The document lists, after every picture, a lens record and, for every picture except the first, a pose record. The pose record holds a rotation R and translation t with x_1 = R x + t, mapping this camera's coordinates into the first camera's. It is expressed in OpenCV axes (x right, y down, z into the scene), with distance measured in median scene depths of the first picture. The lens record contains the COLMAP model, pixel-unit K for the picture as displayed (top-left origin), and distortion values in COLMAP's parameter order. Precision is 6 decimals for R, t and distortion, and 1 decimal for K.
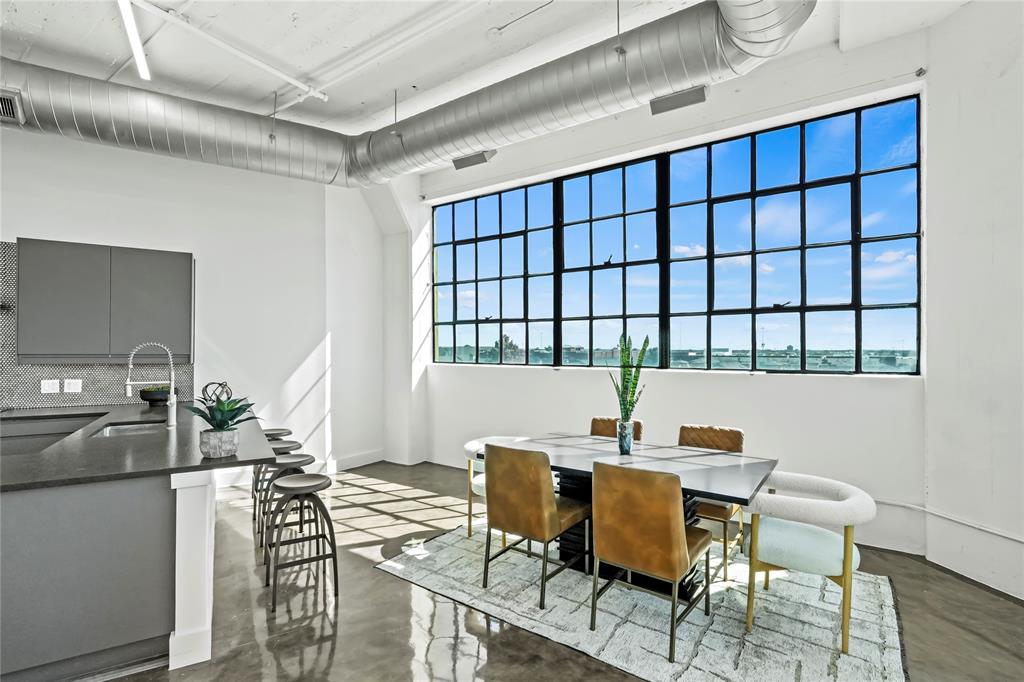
lens RADIAL K [[563.8, 0, 495.7], [0, 563.8, 345.5], [0, 0, 1]] dist [0.089082, -0.001202]
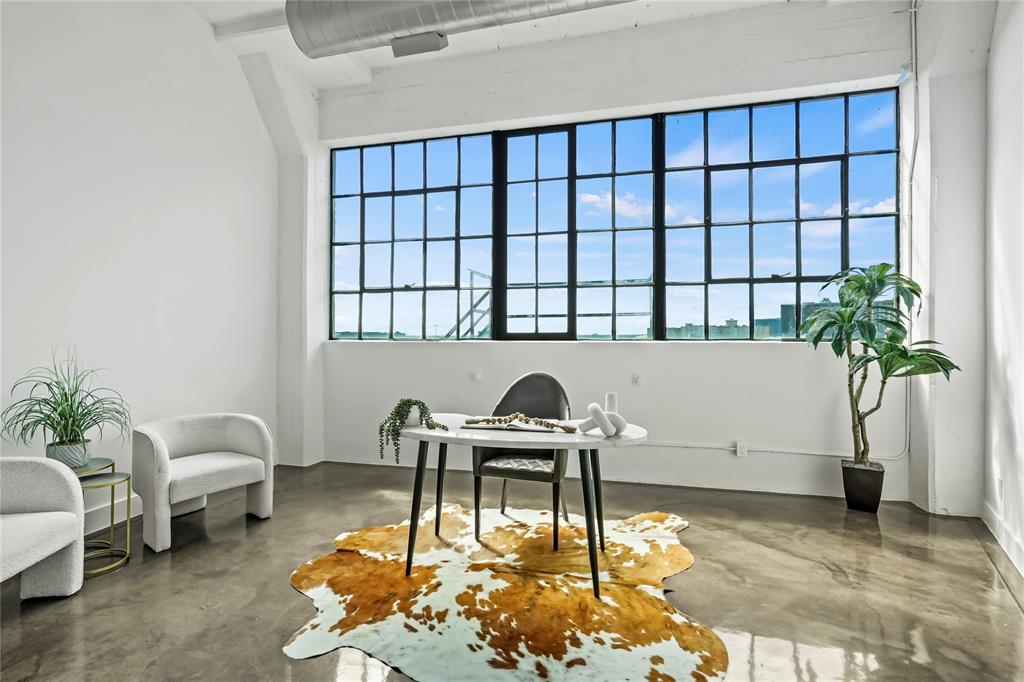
lens RADIAL K [[575.0, 0, 515.6], [0, 575.0, 319.4], [0, 0, 1]] dist [0.038798, 0.000468]
pose [[0.933174, -0.001040, 0.359423, -0.185903], [0.001434, 0.999999, -0.000829, 0.004445], [-0.359422, 0.001289, 0.933174, 0.131878]]
